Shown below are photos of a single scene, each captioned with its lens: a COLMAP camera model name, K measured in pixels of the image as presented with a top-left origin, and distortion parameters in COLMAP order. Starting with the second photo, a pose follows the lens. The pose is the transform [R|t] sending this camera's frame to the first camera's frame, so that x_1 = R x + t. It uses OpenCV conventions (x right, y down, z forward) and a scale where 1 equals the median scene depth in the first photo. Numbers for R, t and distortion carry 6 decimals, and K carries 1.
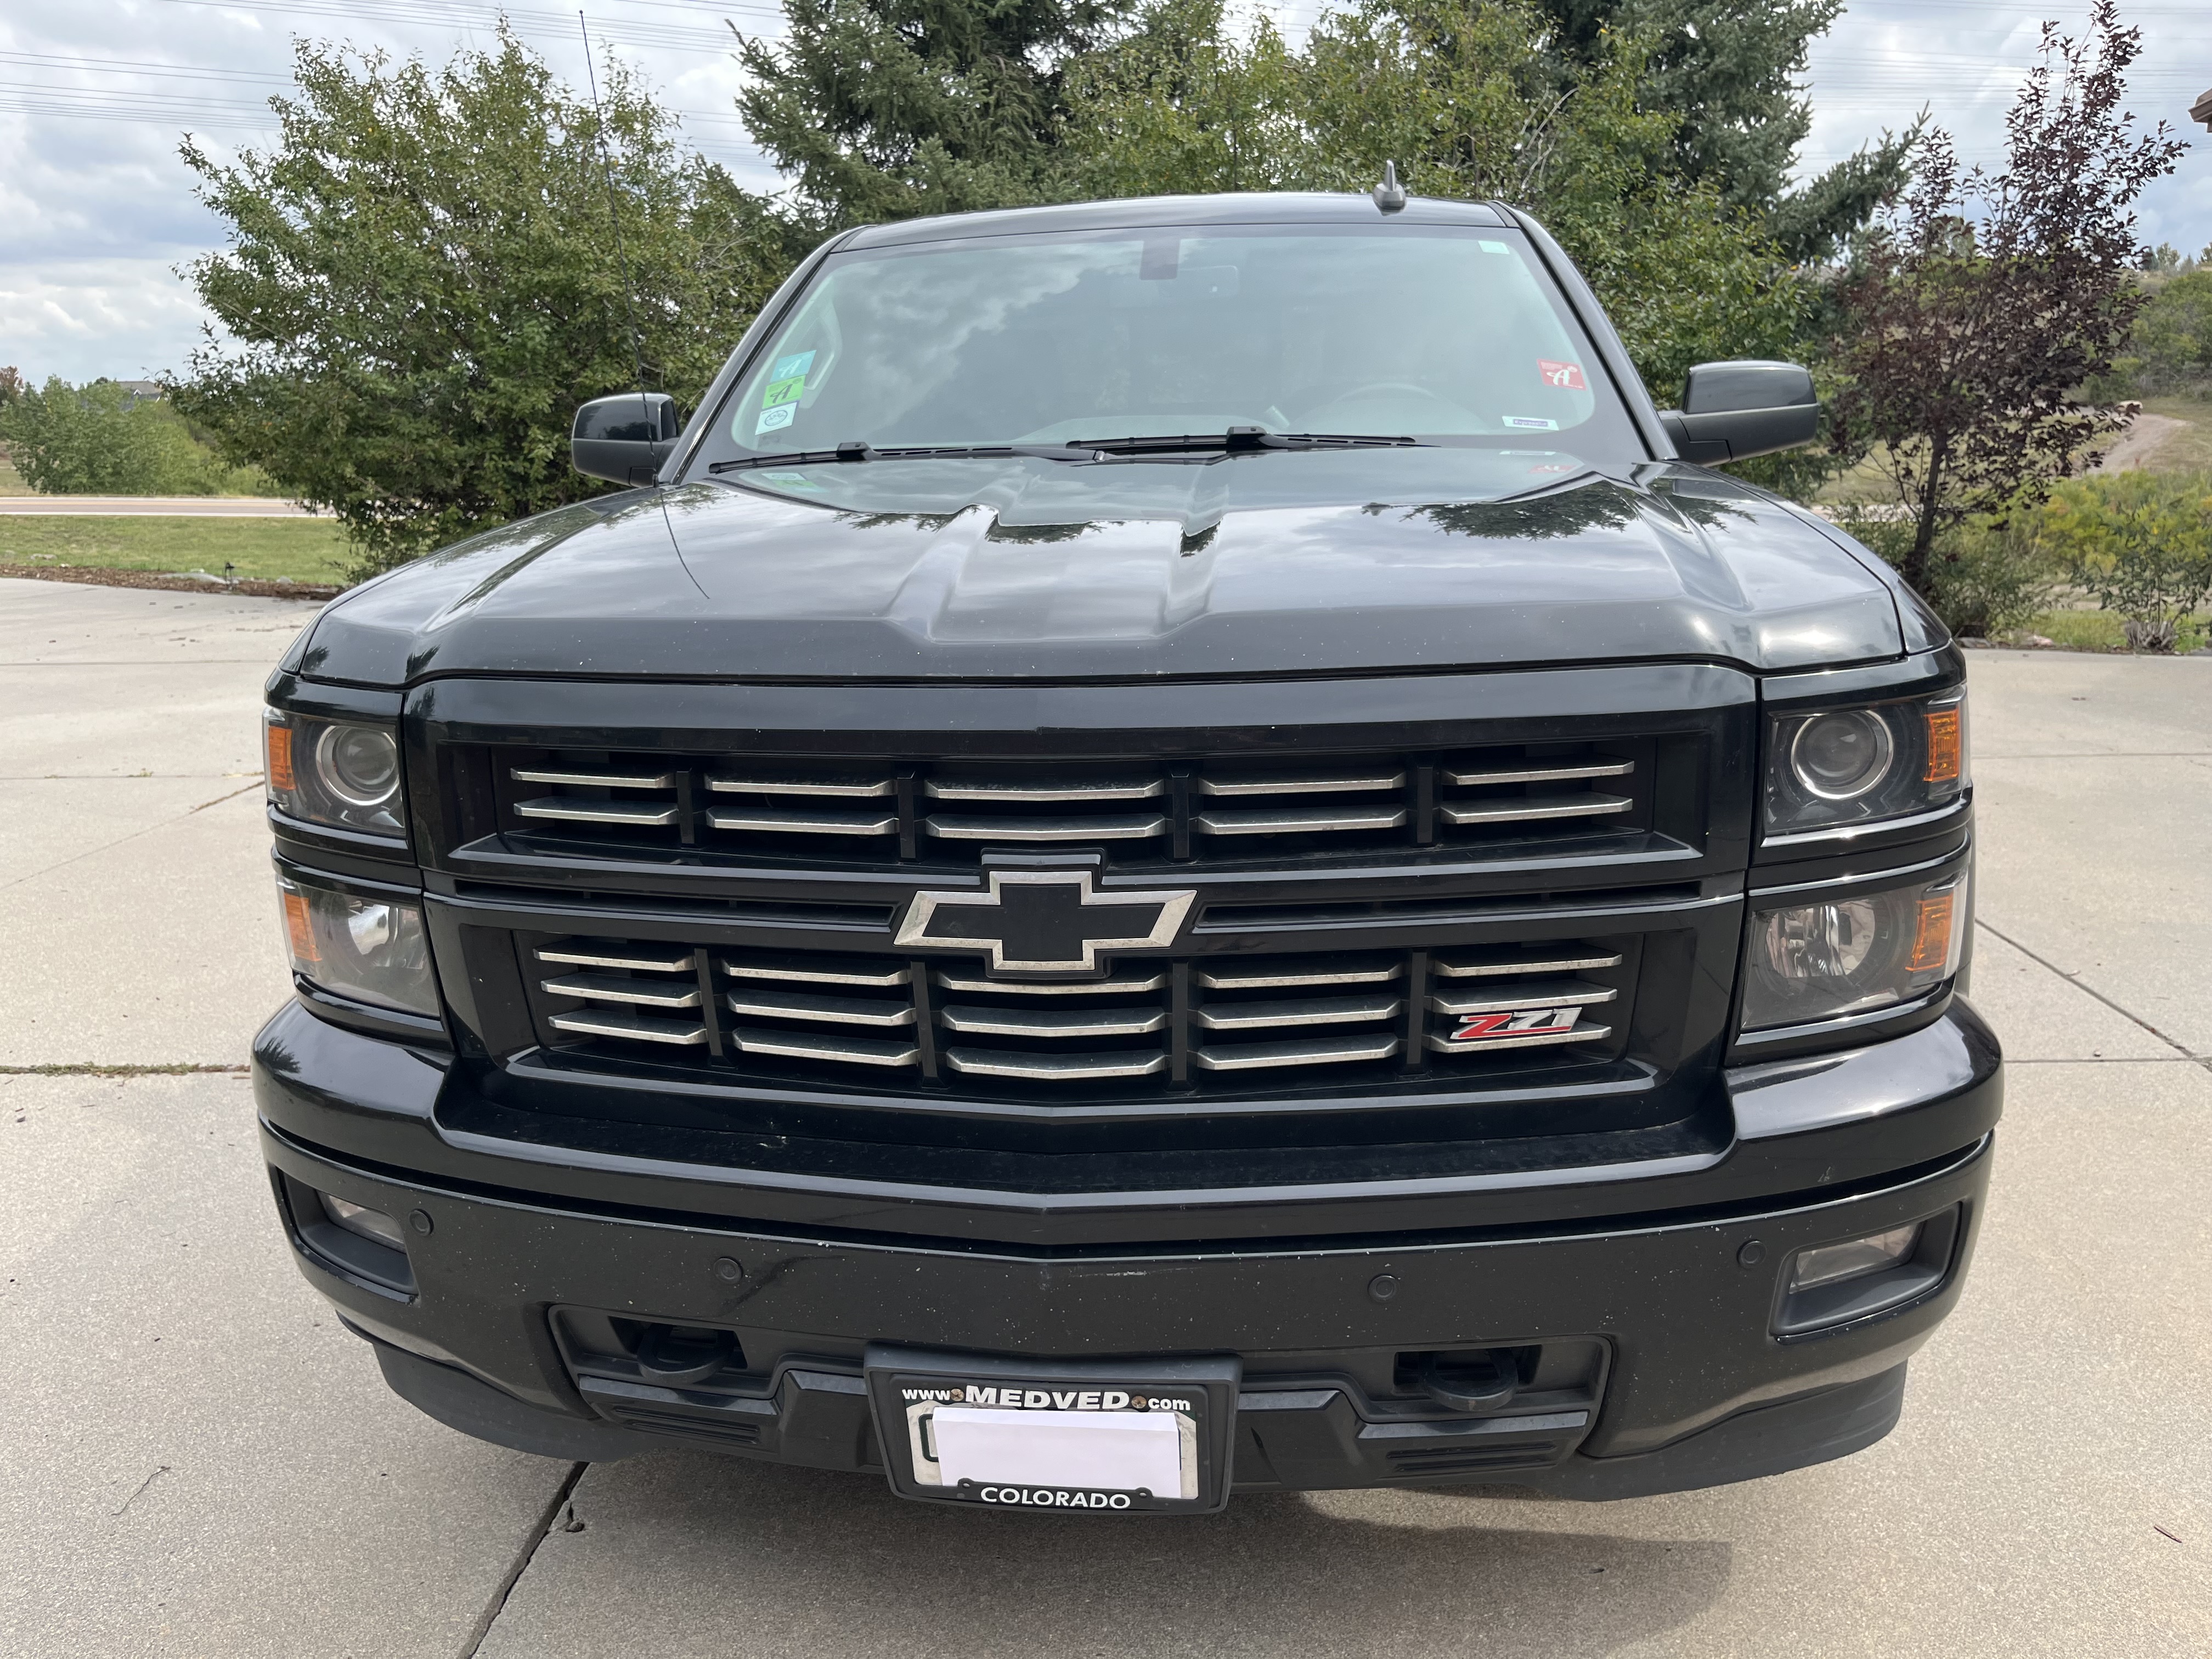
lens RADIAL K [[1707.6, 0, 1098.7], [0, 1707.6, 827.2], [0, 0, 1]] dist [0.076256, -0.118364]
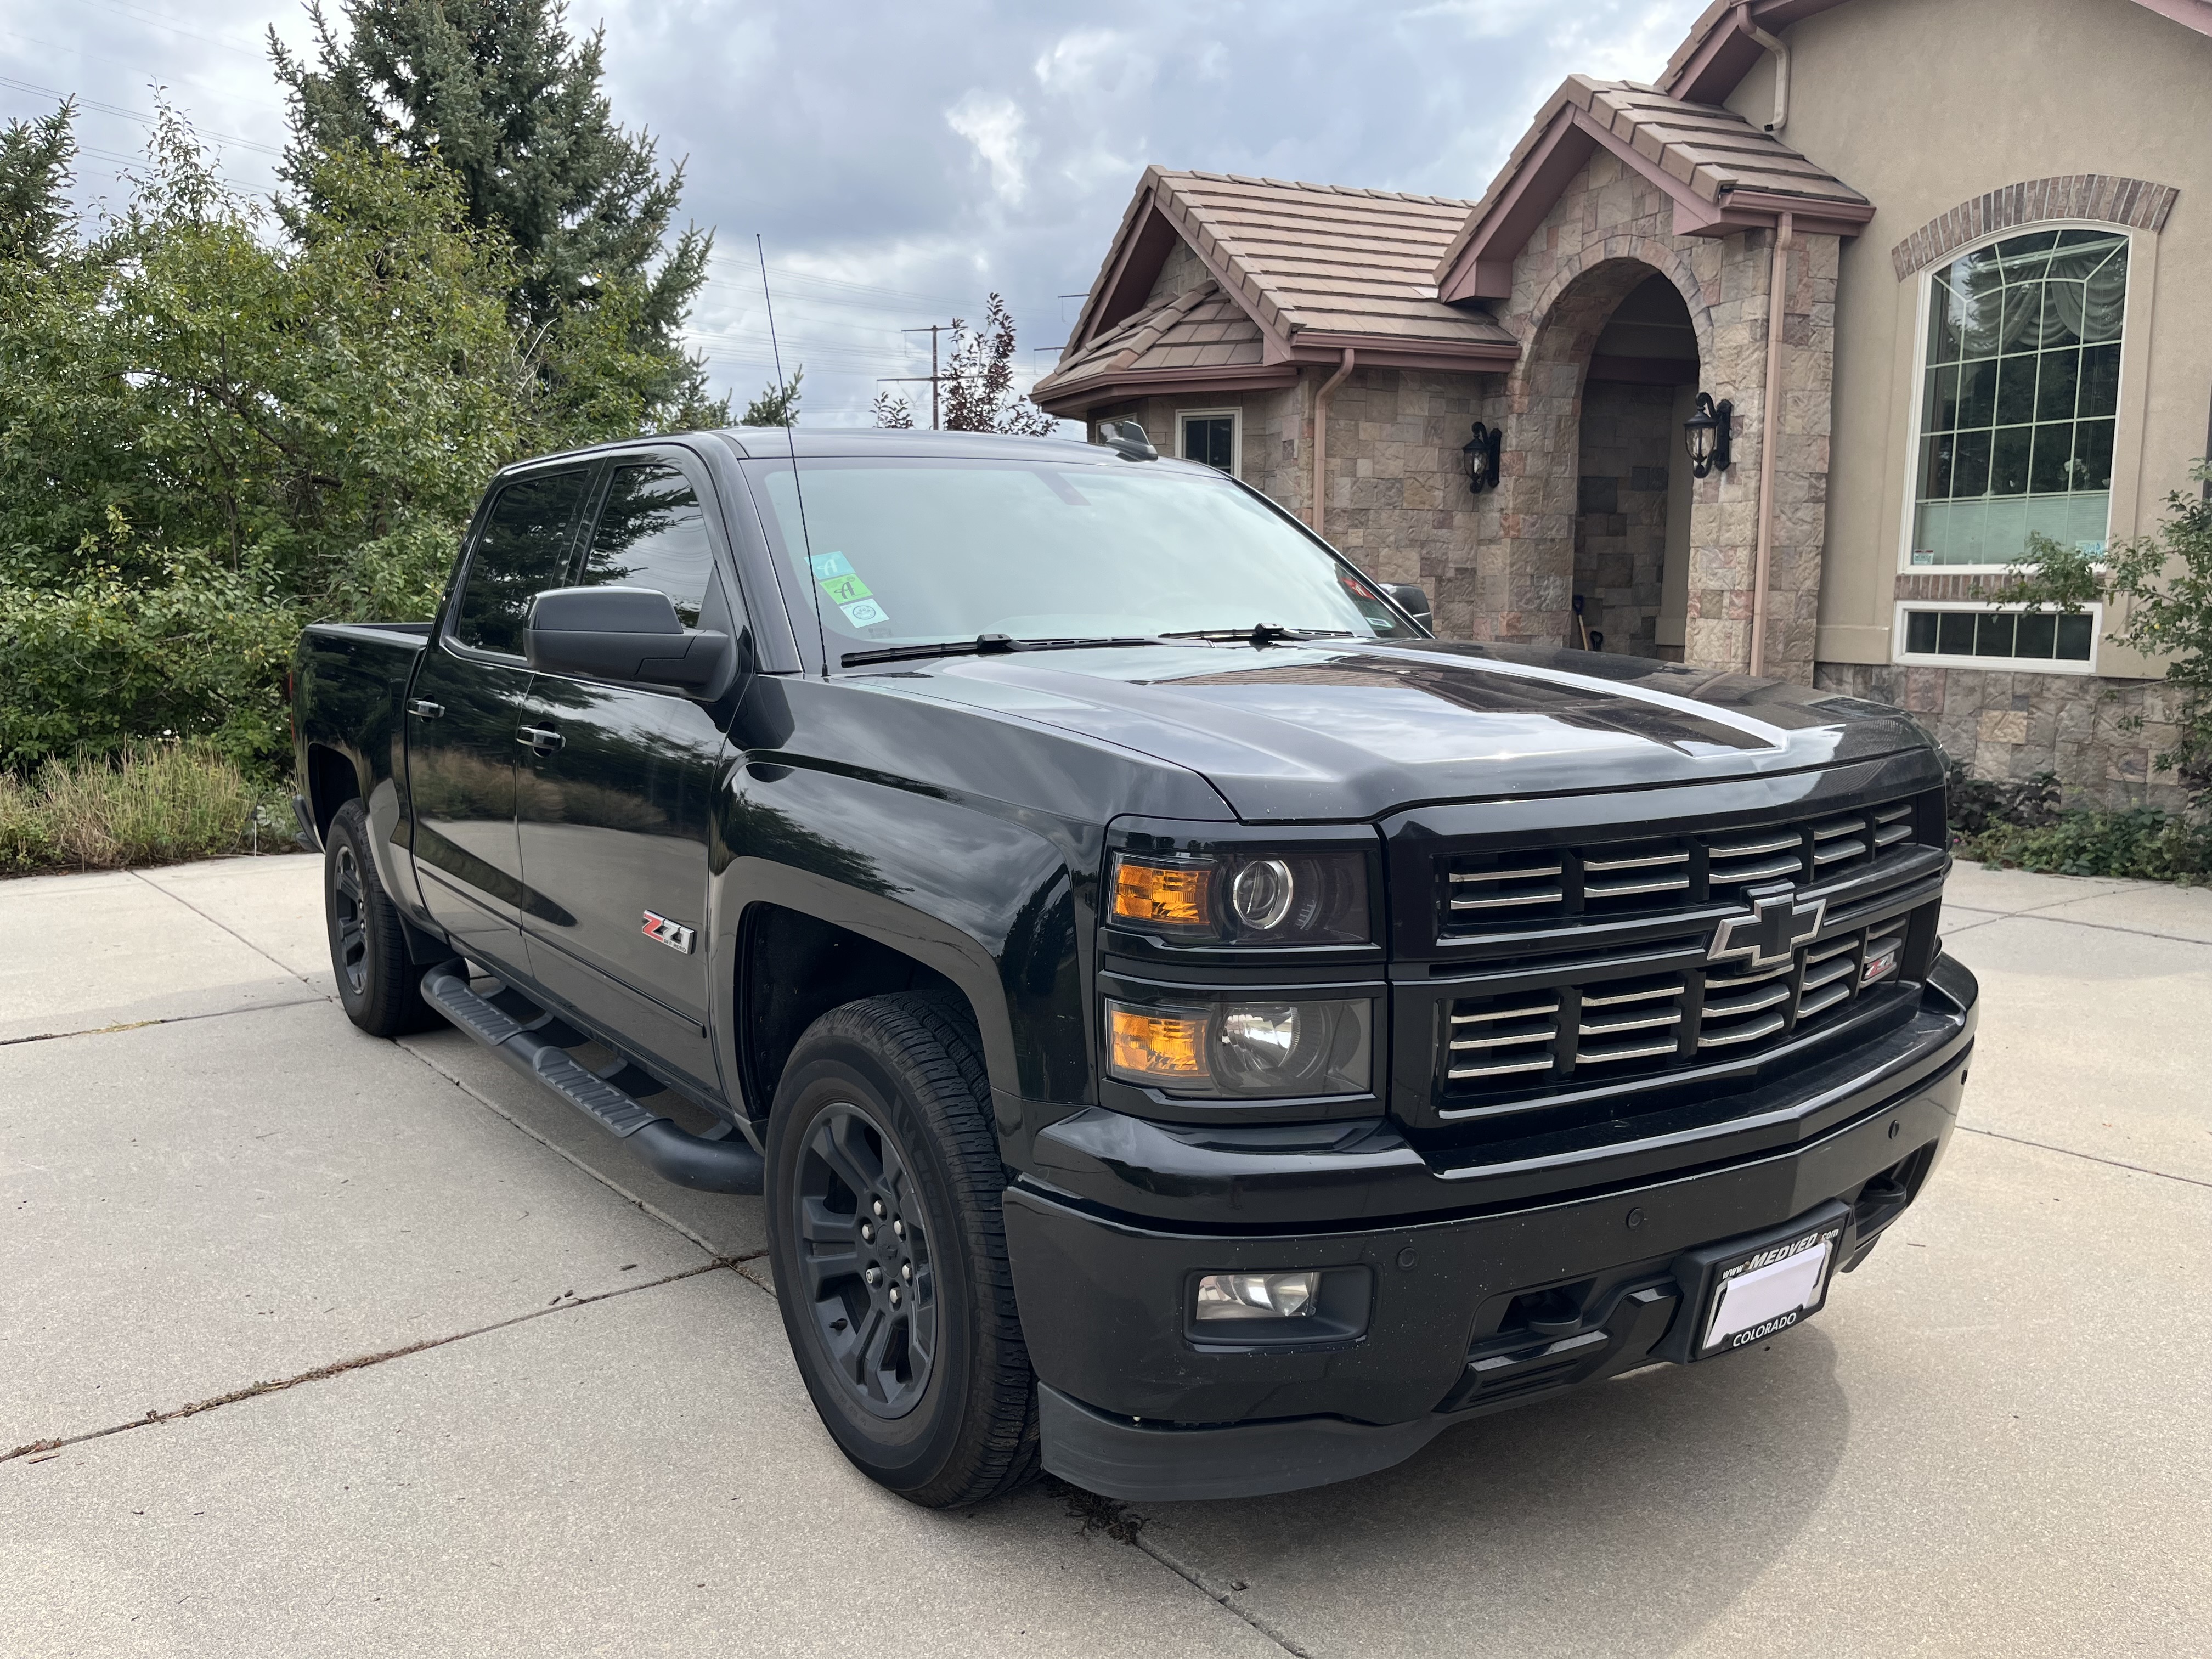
lens RADIAL K [[1707.6, 0, 1098.7], [0, 1707.6, 827.2], [0, 0, 1]] dist [0.076256, -0.118364]
pose [[0.750840, -0.073732, 0.656355, -1.463883], [0.149845, 0.986853, -0.060556, -0.032388], [-0.643262, 0.143819, 0.752018, 0.203057]]
